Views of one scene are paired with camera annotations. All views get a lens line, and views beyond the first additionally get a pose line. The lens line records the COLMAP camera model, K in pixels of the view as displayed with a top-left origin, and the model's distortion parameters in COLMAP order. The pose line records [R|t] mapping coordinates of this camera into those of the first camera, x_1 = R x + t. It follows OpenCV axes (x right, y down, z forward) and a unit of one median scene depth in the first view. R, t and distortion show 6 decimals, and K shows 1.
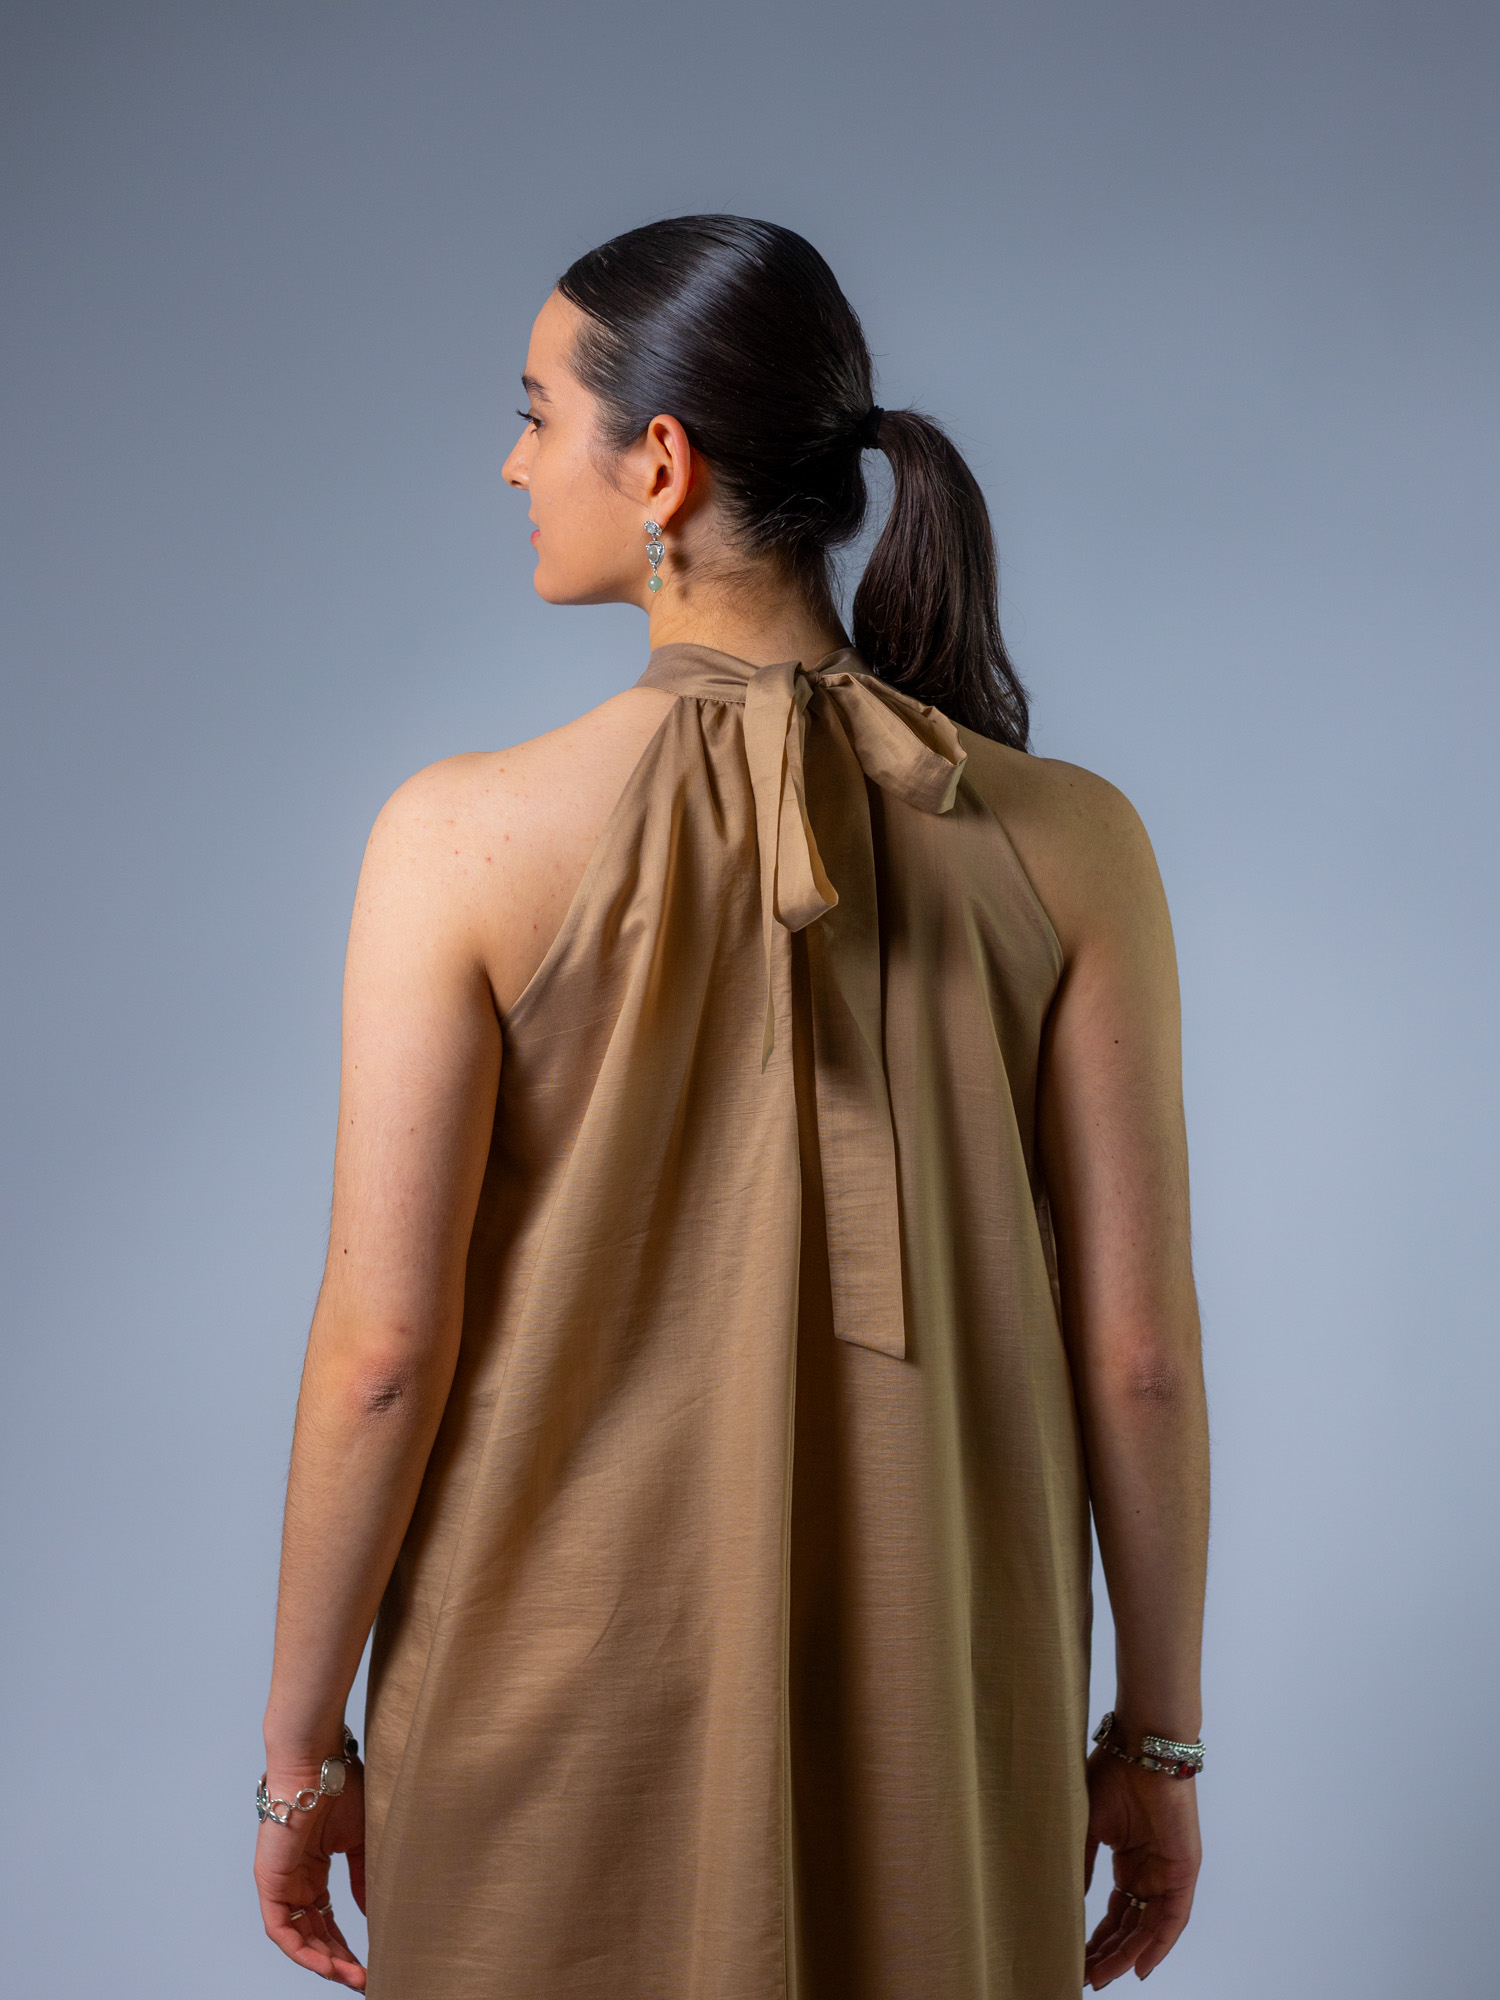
lens RADIAL K [[4765.8, 0, 756.7], [0, 4765.8, 1004.0], [0, 0, 1]] dist [-0.165616, 0.000000]
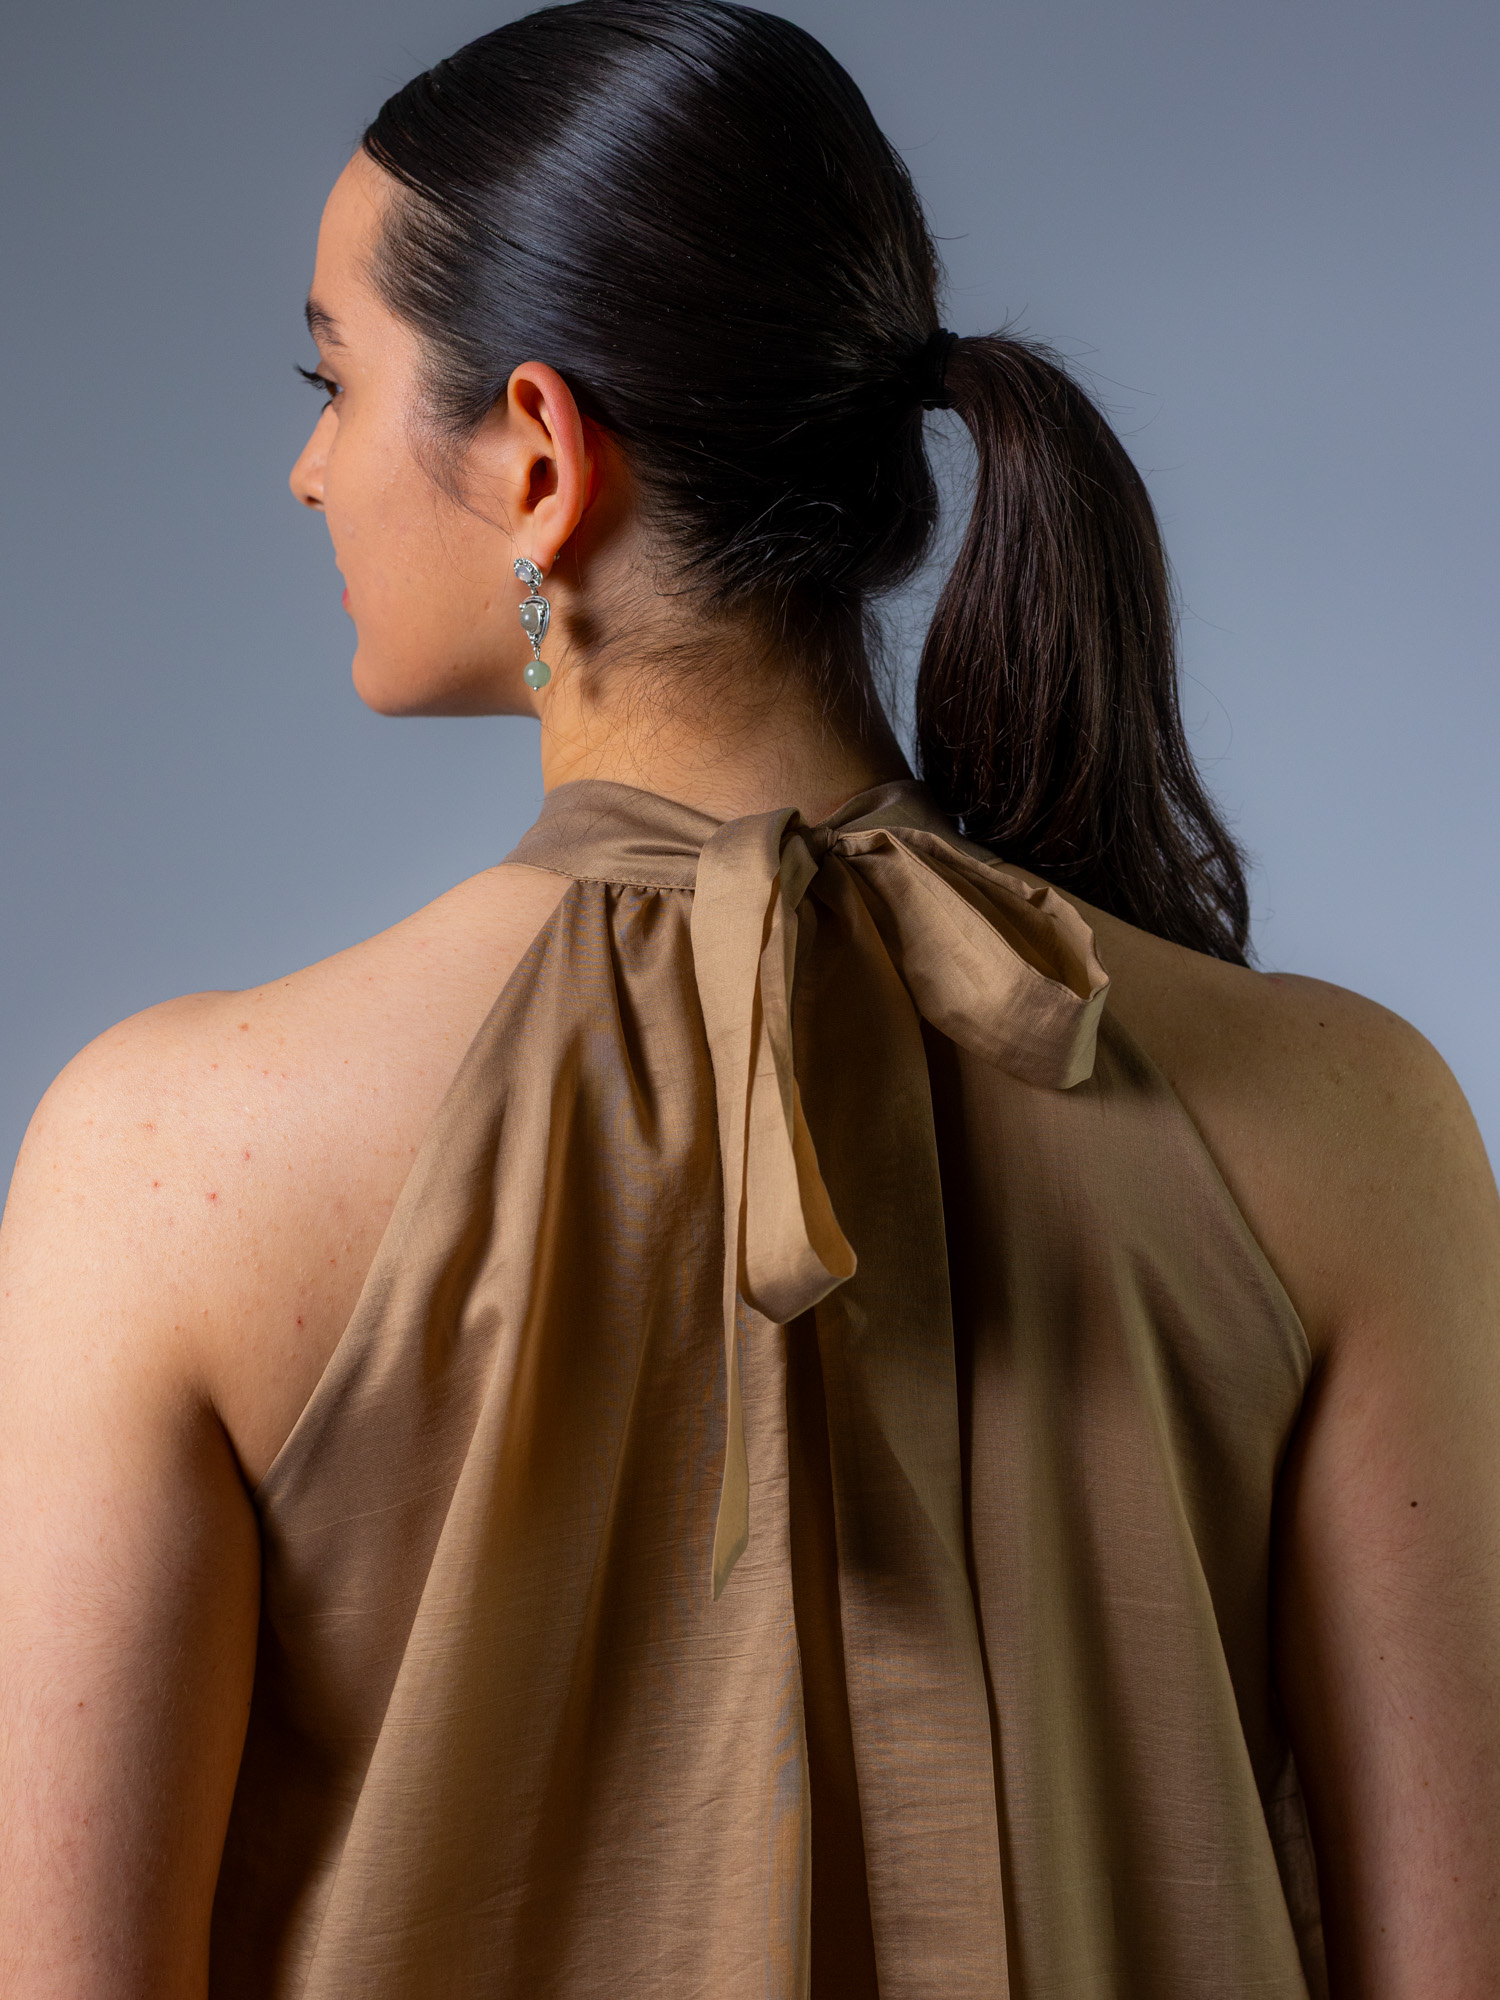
lens RADIAL K [[4765.8, 0, 750.9], [0, 4765.8, 1016.4], [0, 0, 1]] dist [-0.165616, 0.000000]
pose [[0.993638, -0.023630, -0.110113, 0.061829], [0.021428, 0.999547, -0.021139, -0.037312], [0.110563, 0.018645, 0.993694, 0.466681]]
